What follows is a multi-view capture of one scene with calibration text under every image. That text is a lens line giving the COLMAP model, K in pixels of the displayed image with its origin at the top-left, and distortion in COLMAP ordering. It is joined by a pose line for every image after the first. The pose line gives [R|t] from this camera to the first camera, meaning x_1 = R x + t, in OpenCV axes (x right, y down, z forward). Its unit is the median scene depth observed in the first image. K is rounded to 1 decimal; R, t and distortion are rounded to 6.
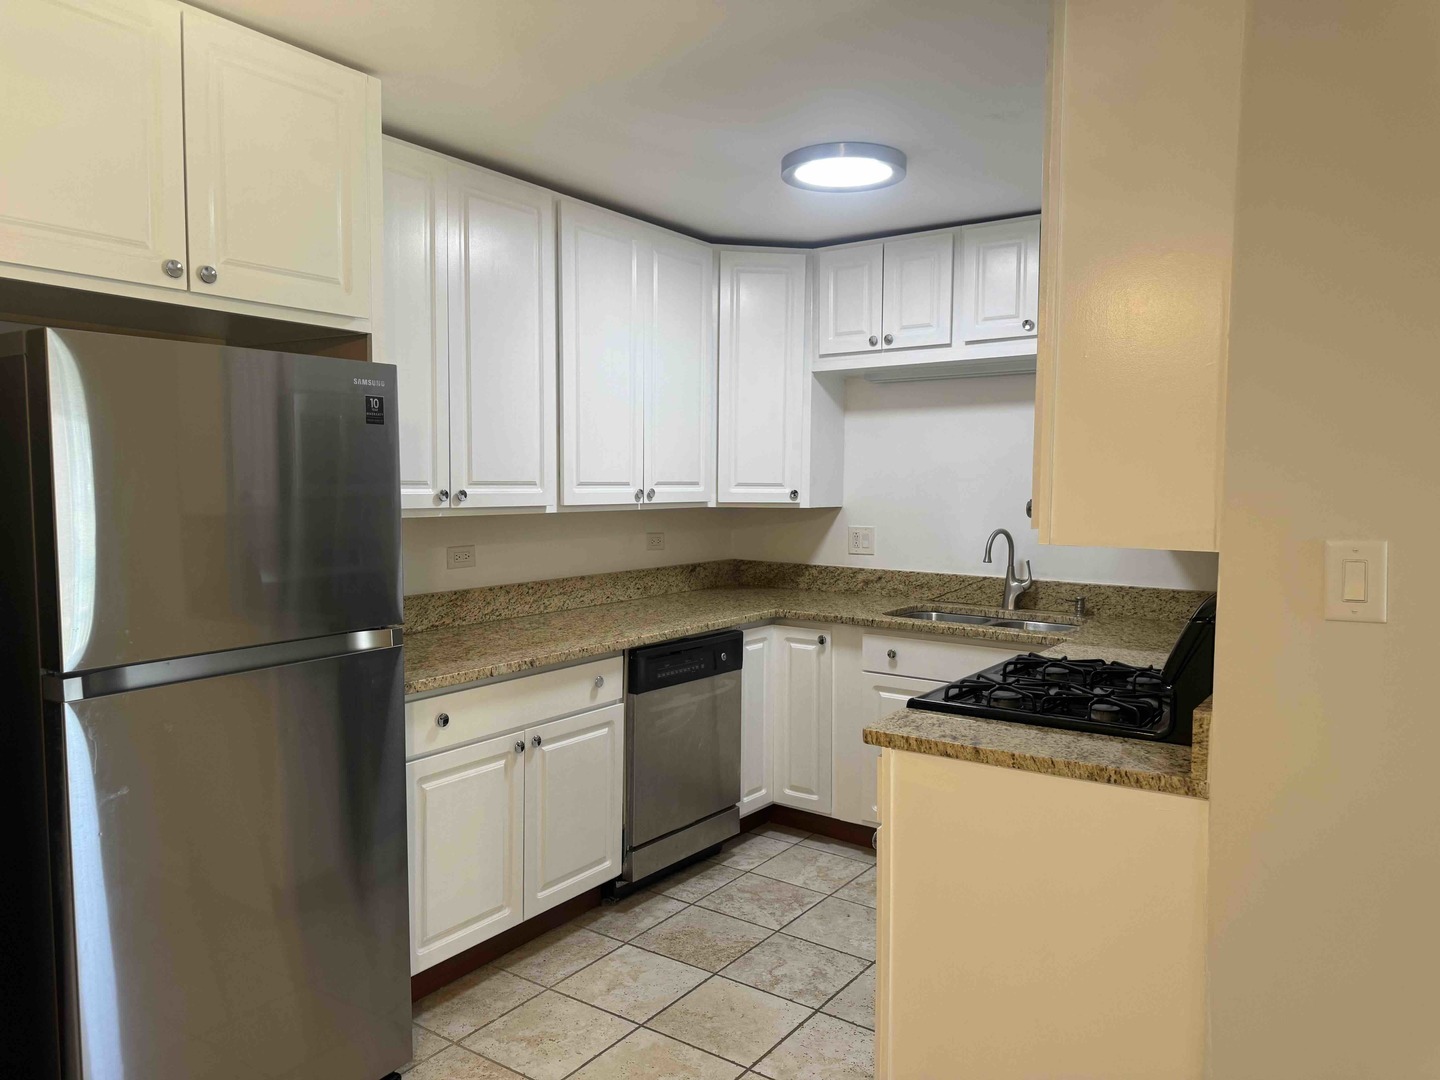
lens RADIAL K [[1000.9, 0, 720.9], [0, 1000.9, 534.3], [0, 0, 1]] dist [0.042828, -0.054556]
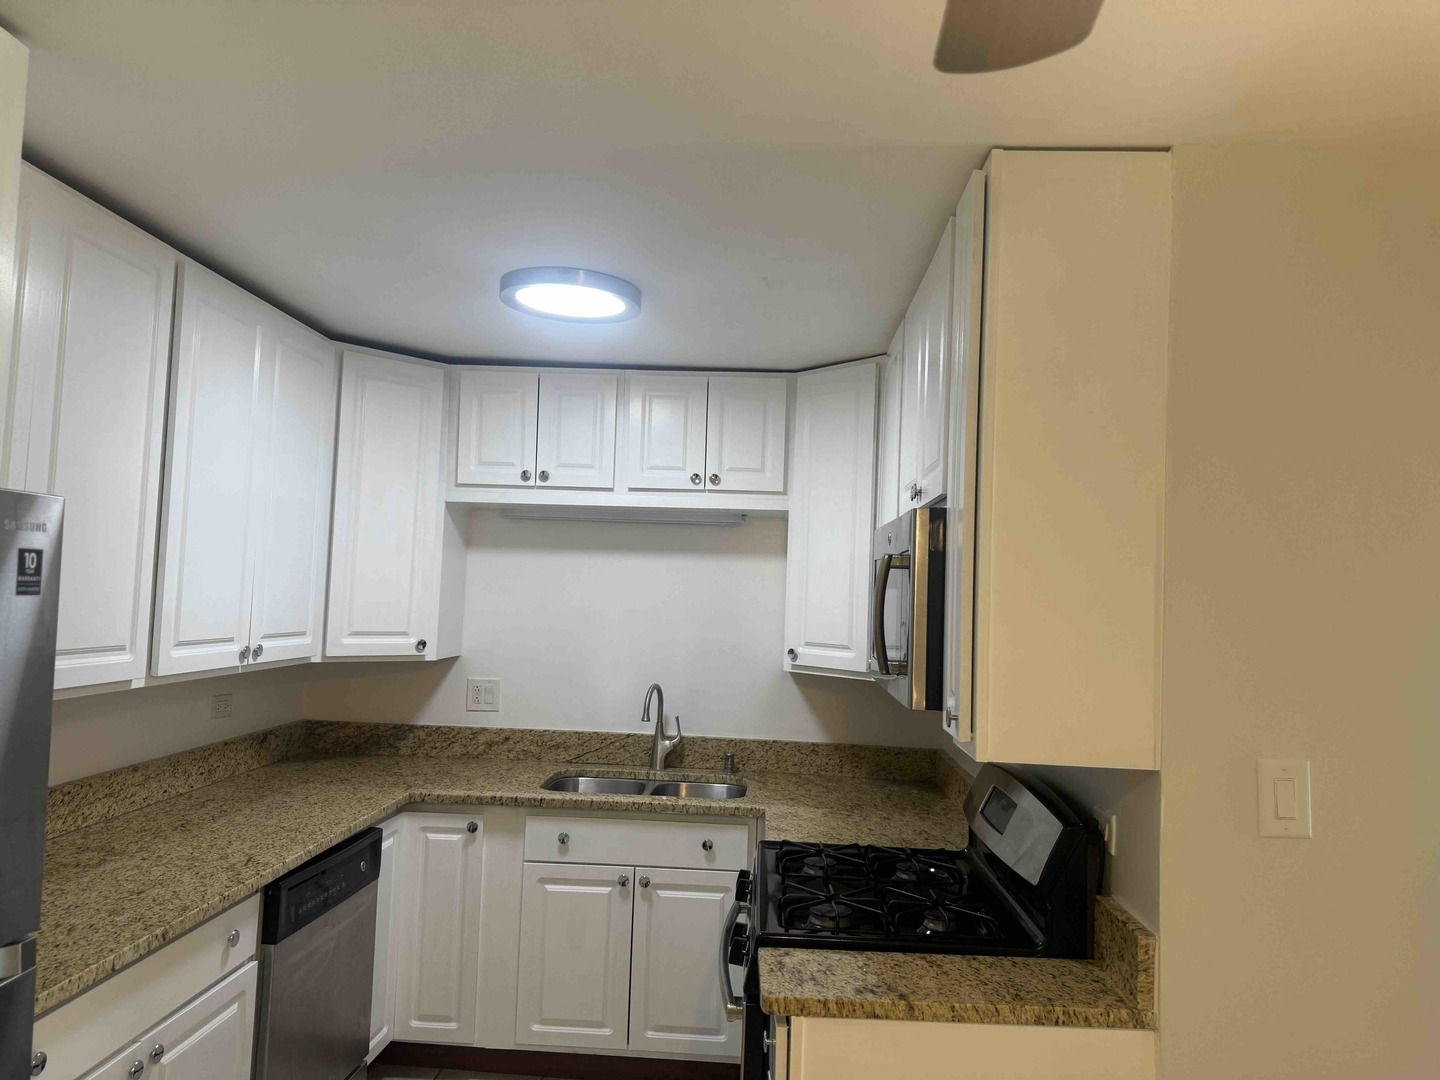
lens RADIAL K [[1000.9, 0, 710.1], [0, 1000.9, 519.1], [0, 0, 1]] dist [0.042828, -0.054556]
pose [[0.846338, 0.061791, 0.529050, -0.209759], [0.000934, 0.993075, -0.117480, -0.055182], [-0.532645, 0.099922, 0.840419, 0.181484]]
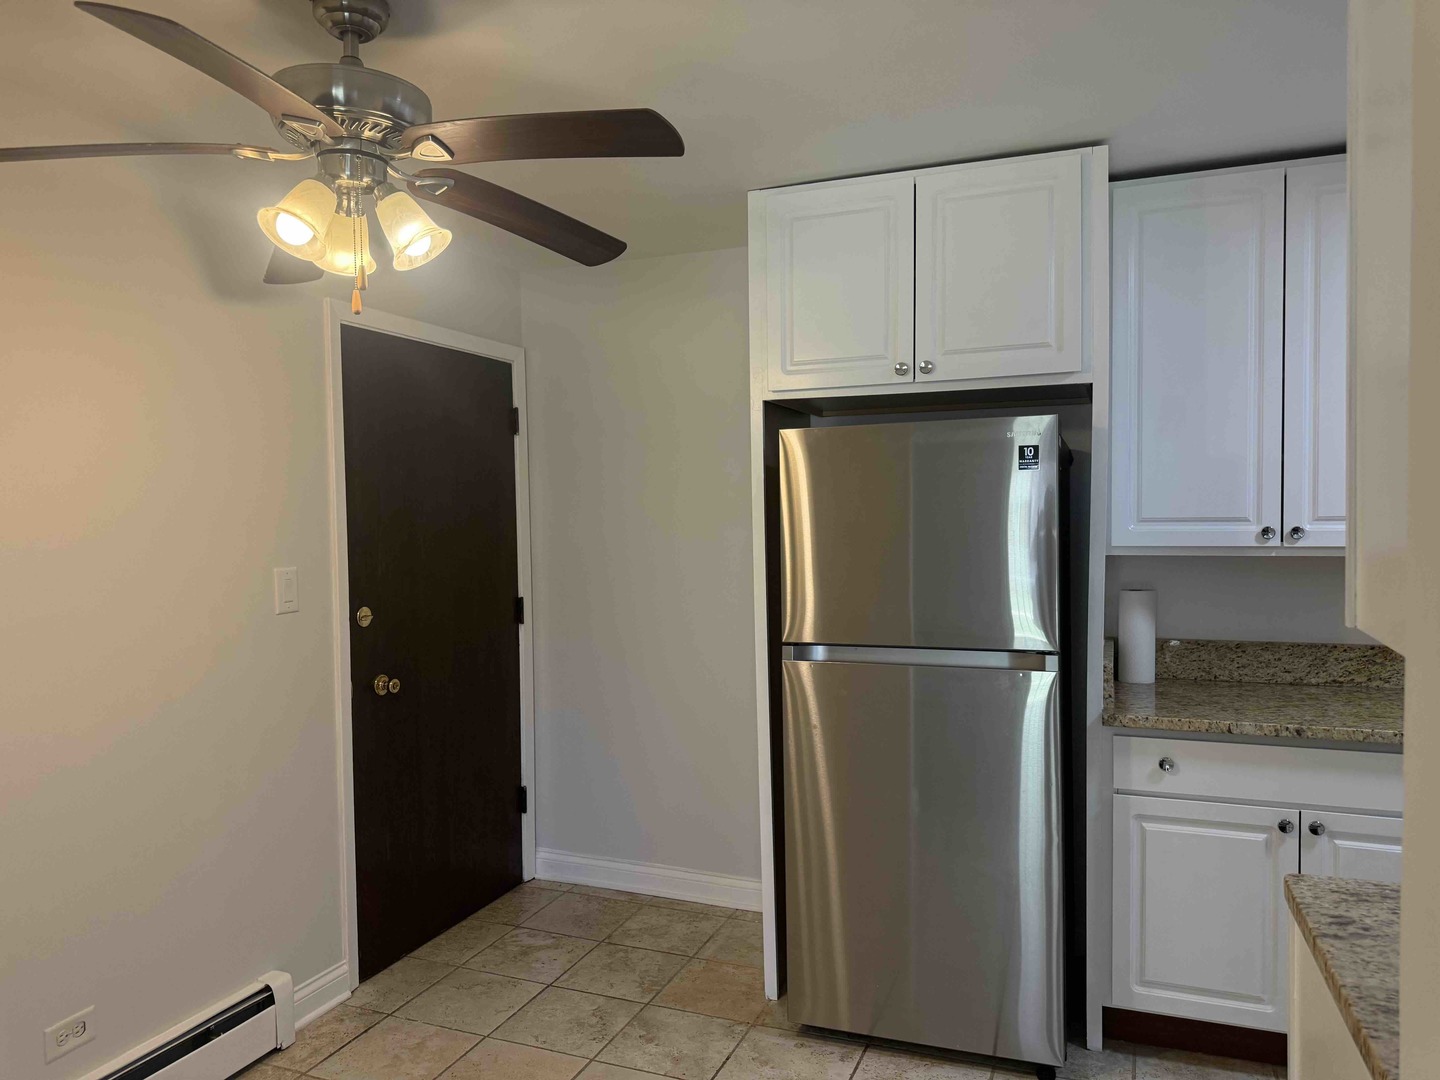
lens RADIAL K [[1000.9, 0, 711.7], [0, 1000.9, 538.5], [0, 0, 1]] dist [0.042828, -0.054556]
pose [[0.220137, 0.013146, -0.975380, 0.441910], [-0.038071, 0.999263, 0.004875, -0.016483], [0.974726, 0.036060, 0.220476, 0.267479]]
